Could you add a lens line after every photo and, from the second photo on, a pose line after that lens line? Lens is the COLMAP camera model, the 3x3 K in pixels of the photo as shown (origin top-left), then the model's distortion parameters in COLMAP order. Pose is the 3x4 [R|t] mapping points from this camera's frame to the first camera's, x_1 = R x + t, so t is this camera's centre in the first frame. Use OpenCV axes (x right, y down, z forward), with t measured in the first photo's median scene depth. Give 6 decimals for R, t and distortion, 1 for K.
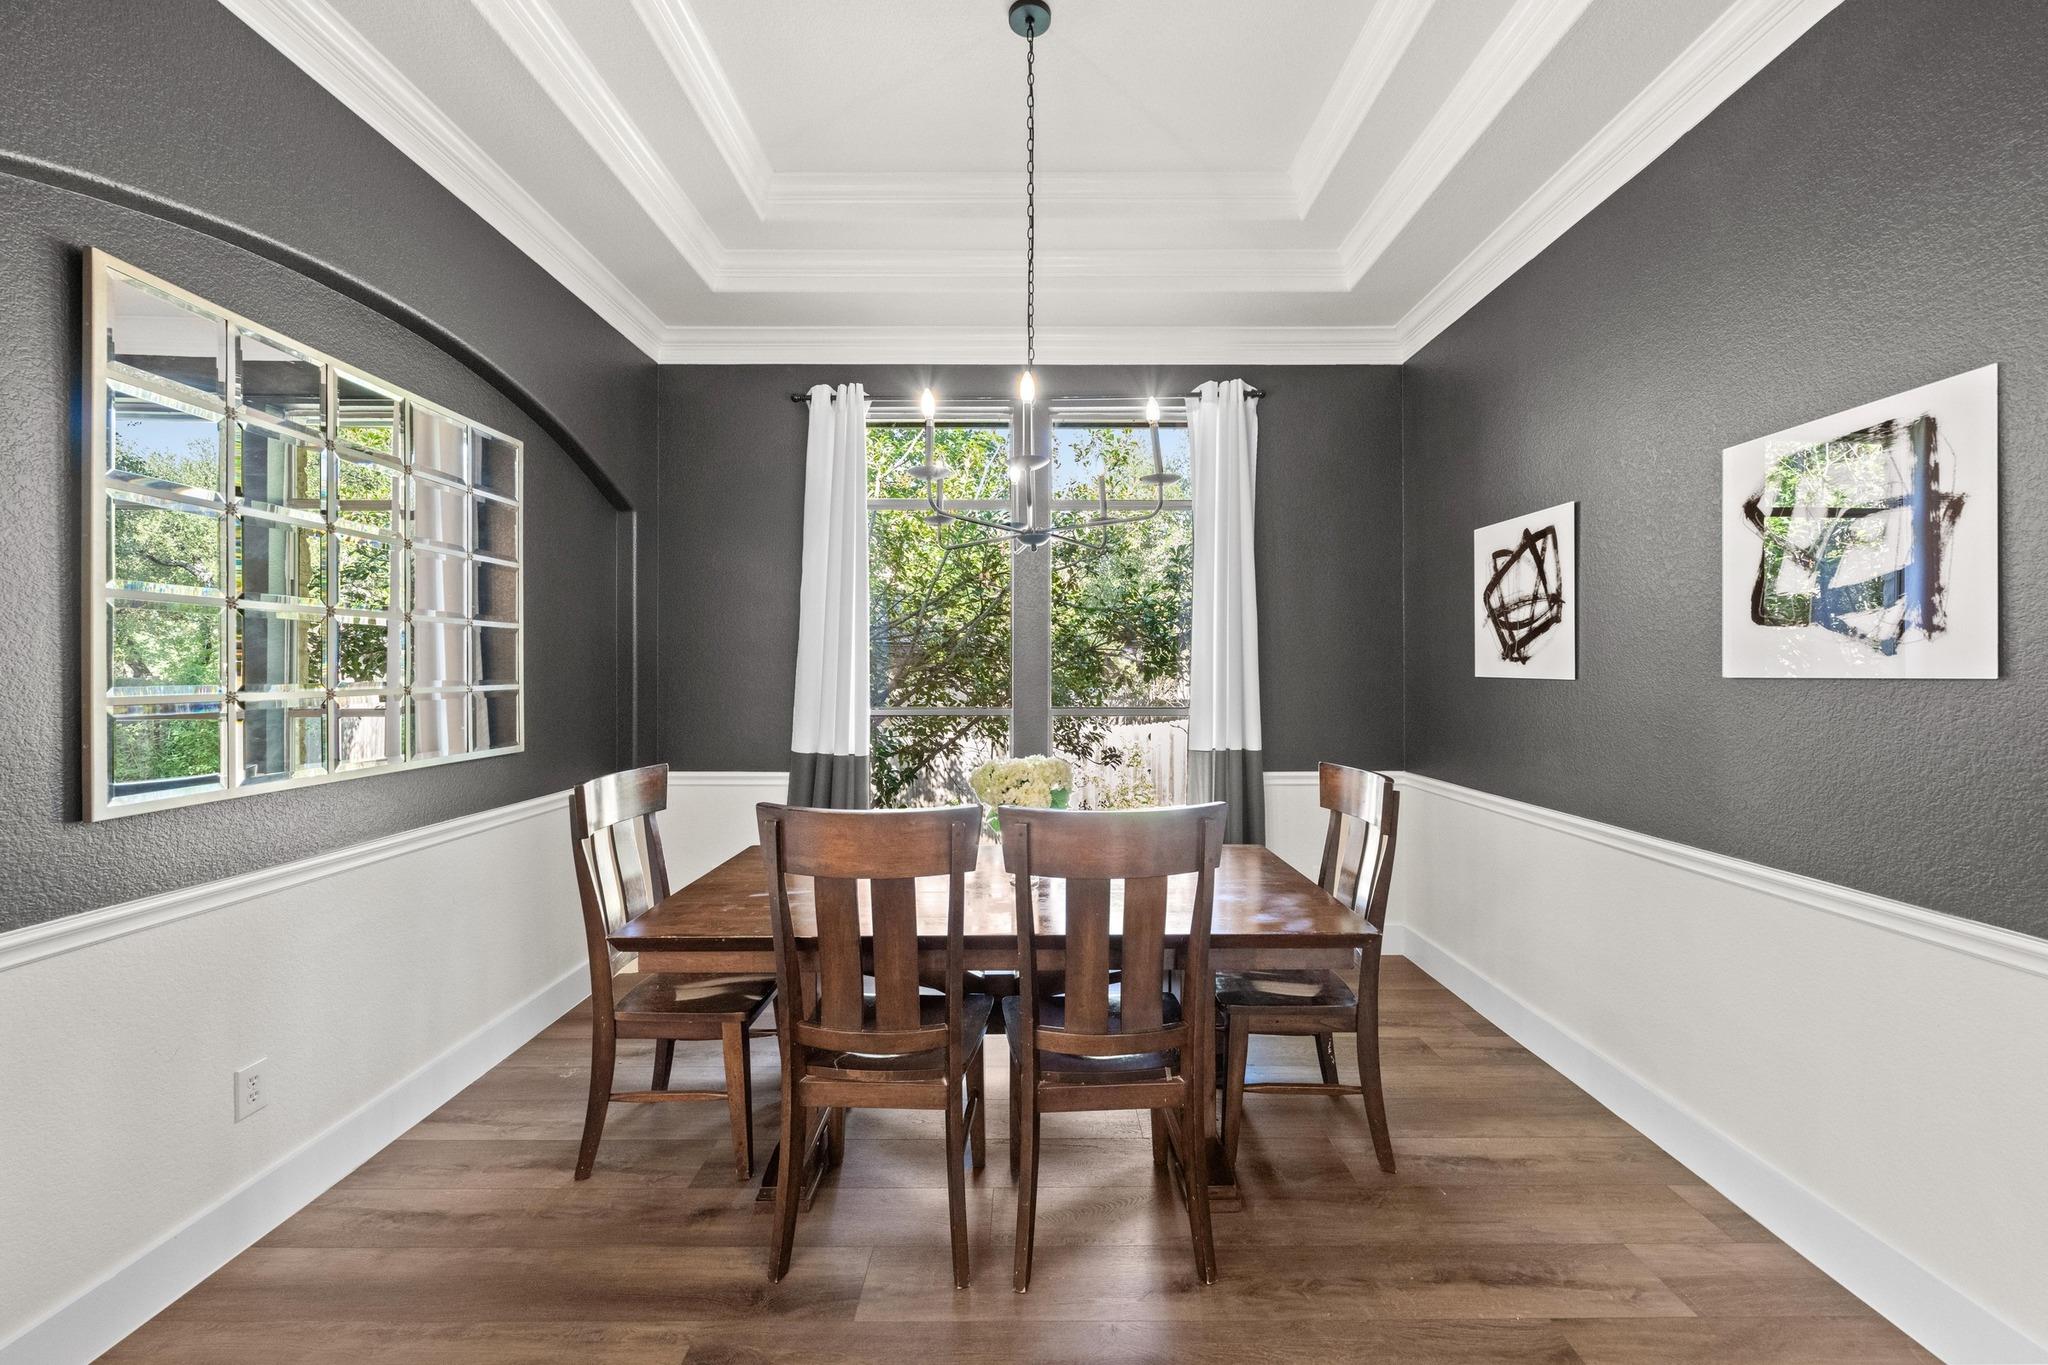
lens RADIAL K [[815.5, 0, 1032.1], [0, 815.5, 669.2], [0, 0, 1]] dist [-0.006176, 0.001781]
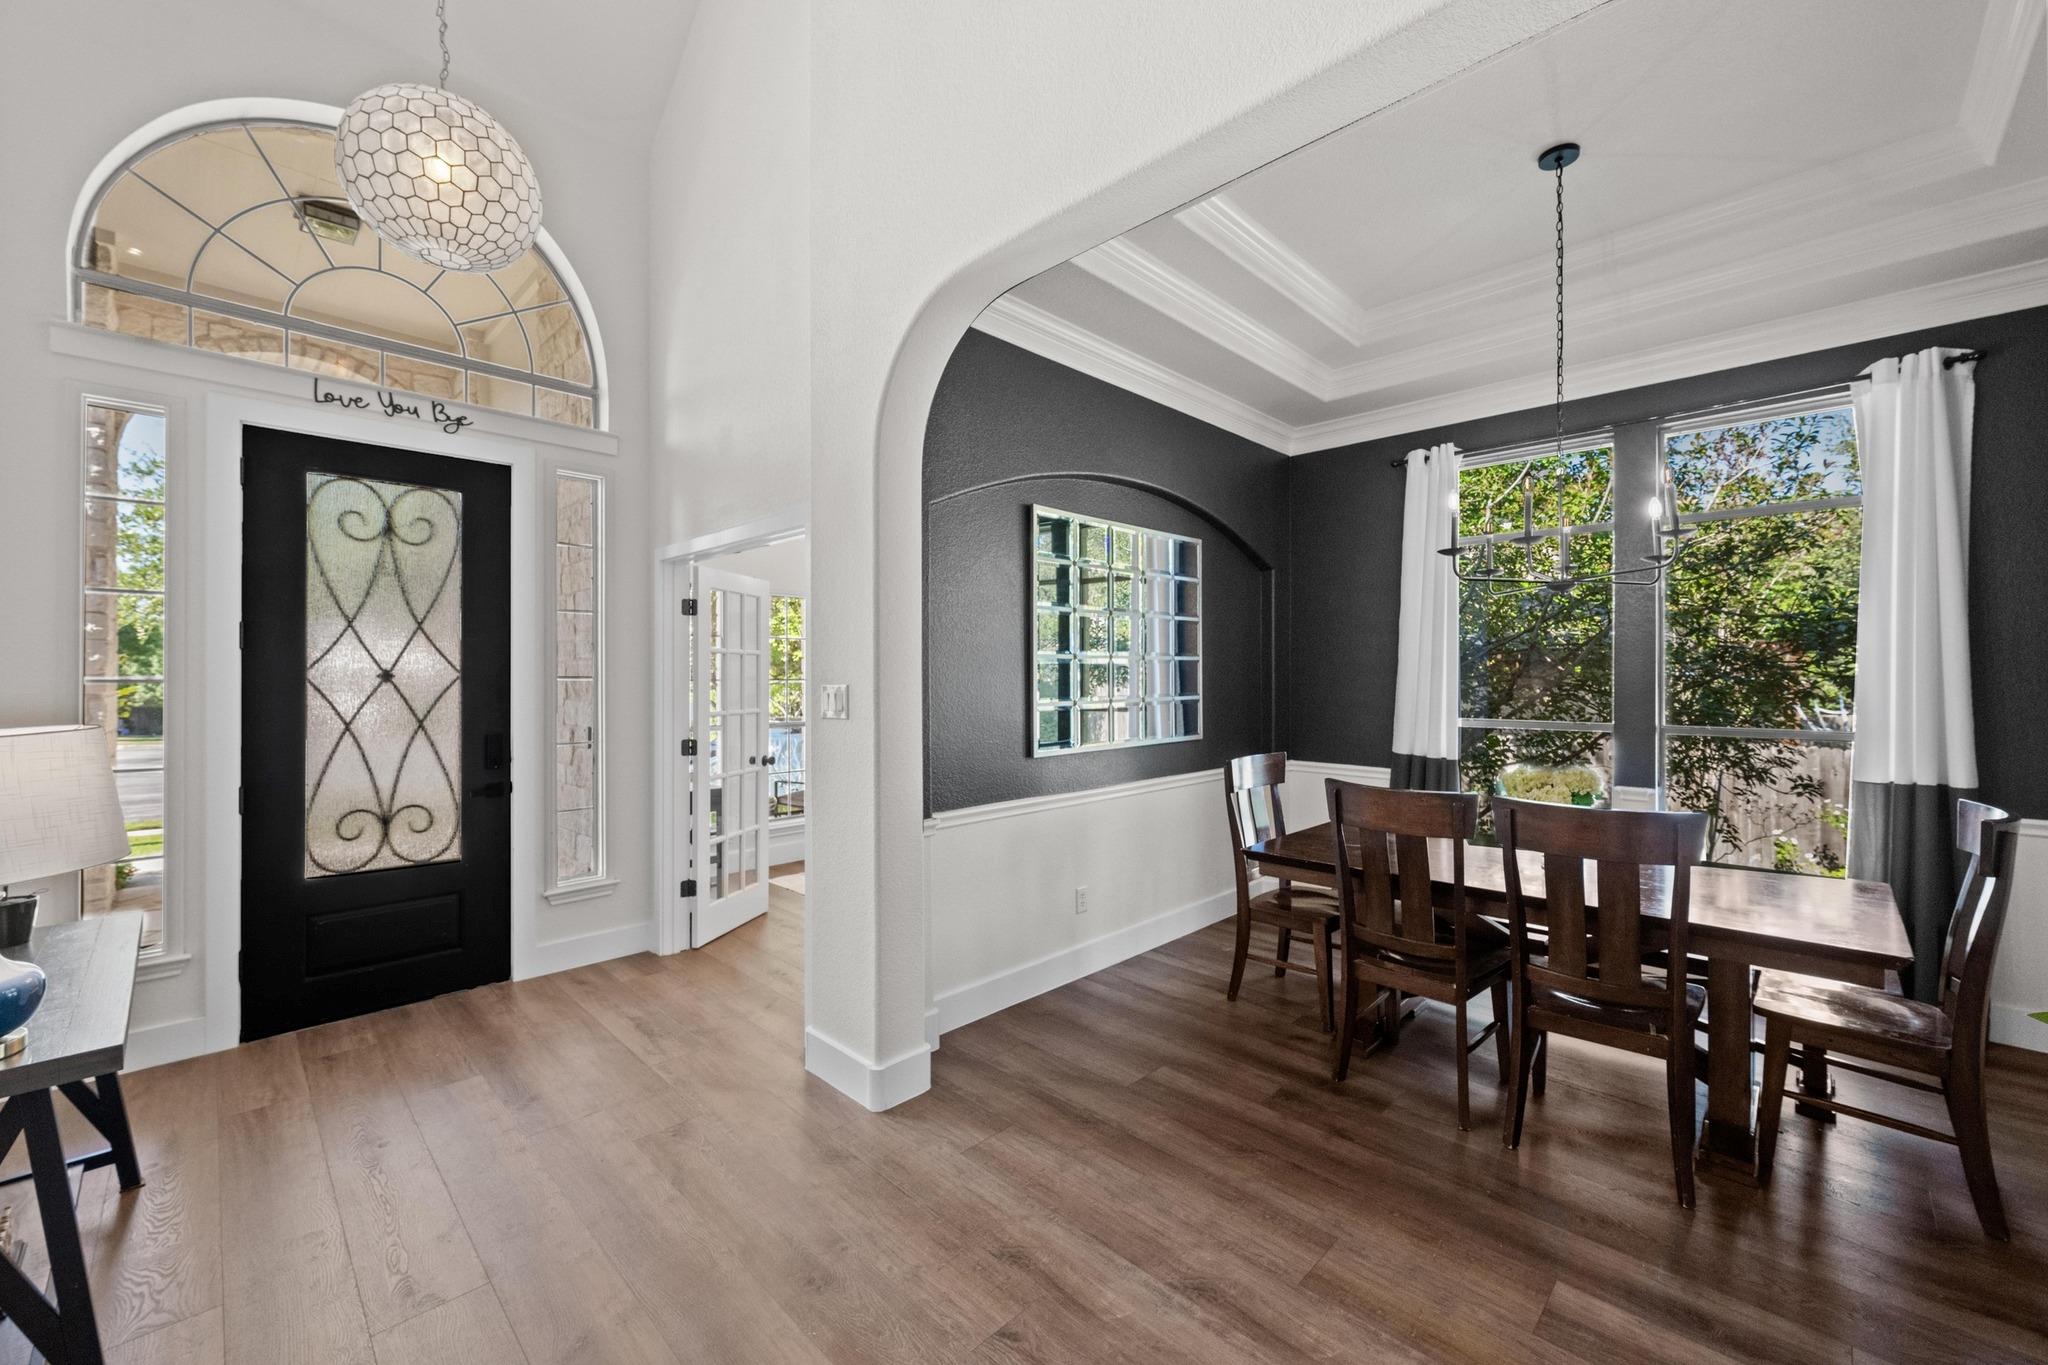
lens RADIAL K [[815.5, 0, 1021.6], [0, 815.5, 669.6], [0, 0, 1]] dist [-0.006176, 0.001781]
pose [[0.706540, -0.003636, -0.707664, 0.243814], [0.003142, 0.999993, -0.002001, -0.031271], [0.707666, -0.000809, 0.706546, -0.359829]]
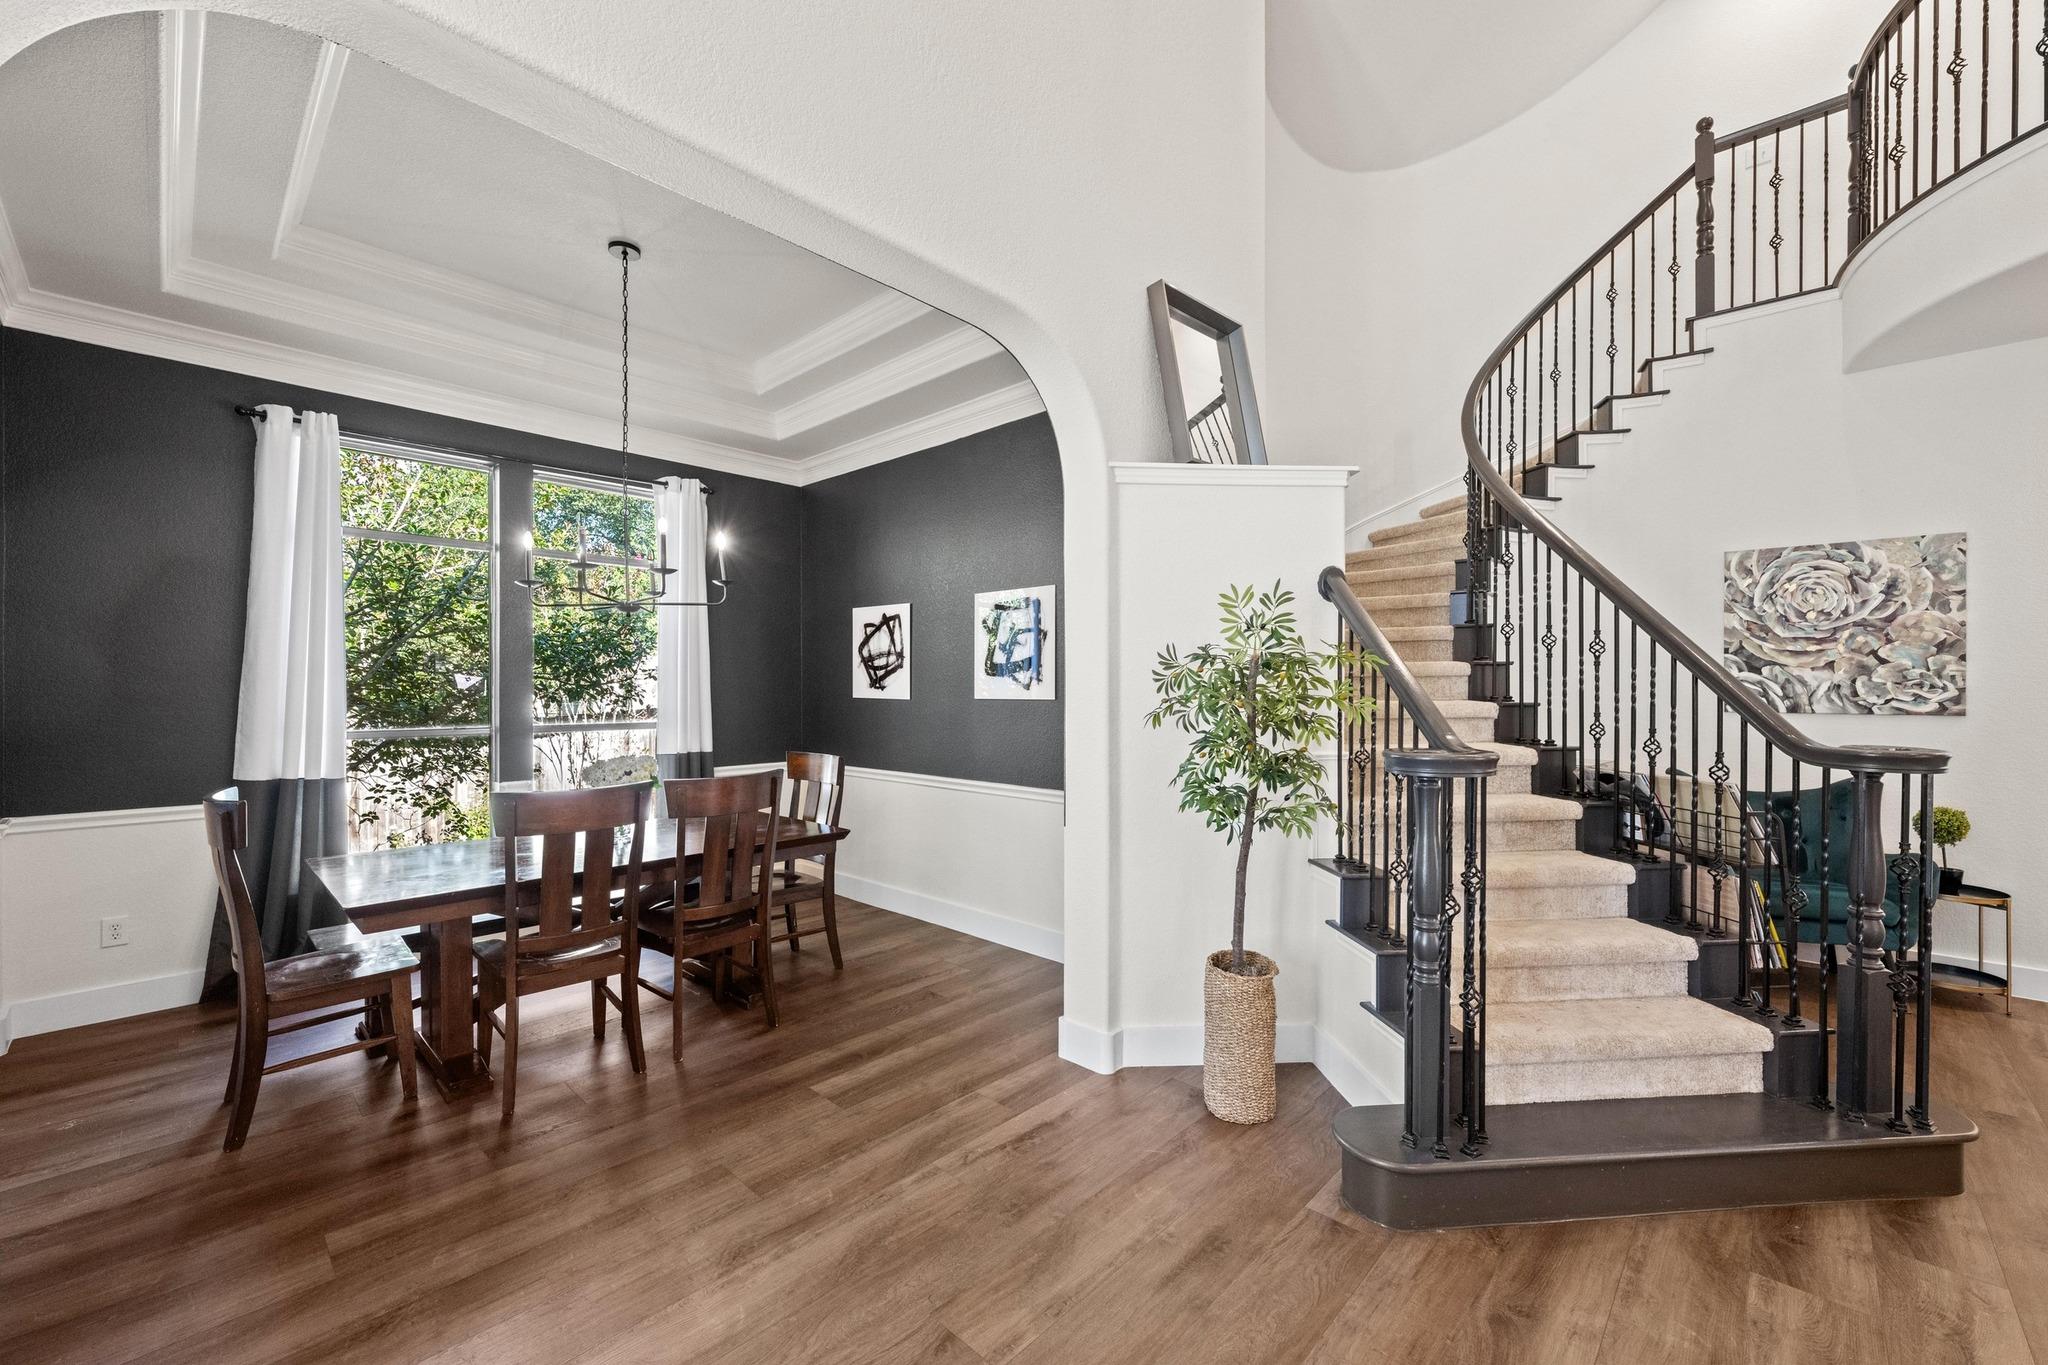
lens RADIAL K [[815.5, 0, 1029.6], [0, 815.5, 687.1], [0, 0, 1]] dist [-0.006176, 0.001781]
pose [[0.683441, 0.001139, 0.730005, -0.484548], [-0.003846, 0.999991, 0.002041, -0.019362], [-0.729996, -0.004202, 0.683439, -0.452075]]
